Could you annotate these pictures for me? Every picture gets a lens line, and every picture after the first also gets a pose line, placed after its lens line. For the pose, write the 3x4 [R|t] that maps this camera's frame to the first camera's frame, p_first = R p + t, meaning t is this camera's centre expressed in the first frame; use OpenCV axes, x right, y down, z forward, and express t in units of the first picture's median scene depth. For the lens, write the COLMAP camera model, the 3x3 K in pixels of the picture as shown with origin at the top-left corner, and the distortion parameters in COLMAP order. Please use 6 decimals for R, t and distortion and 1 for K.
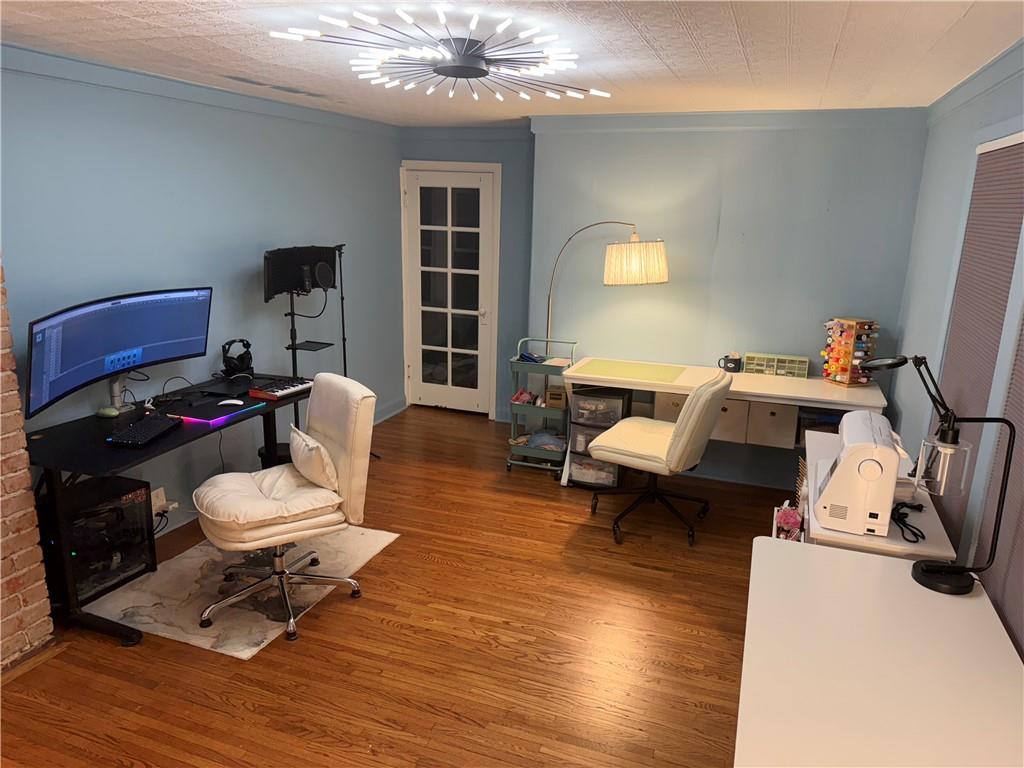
lens RADIAL K [[715.5, 0, 512.9], [0, 715.5, 381.6], [0, 0, 1]] dist [0.003507, -0.008685]
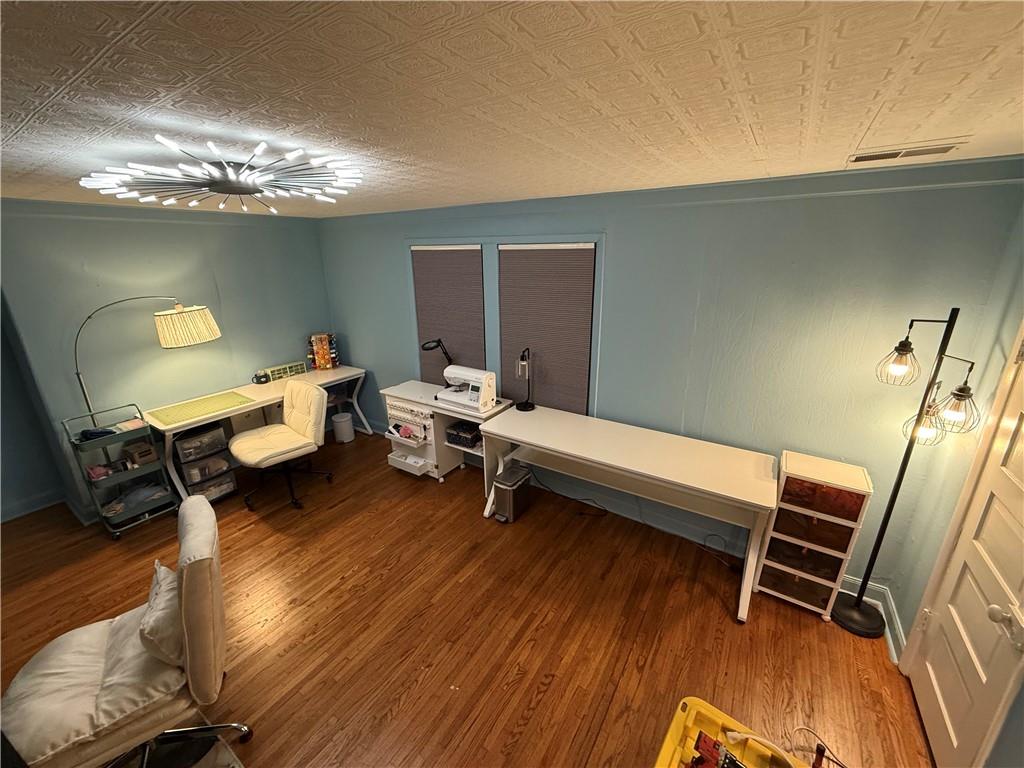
lens RADIAL K [[410.3, 0, 512.1], [0, 410.3, 383.0], [0, 0, 1]] dist [0.002411, -0.000416]
pose [[0.217192, -0.315512, 0.923732, -0.647790], [0.249754, 0.932783, 0.259880, -0.183384], [-0.943637, 0.174262, 0.281393, 0.413828]]
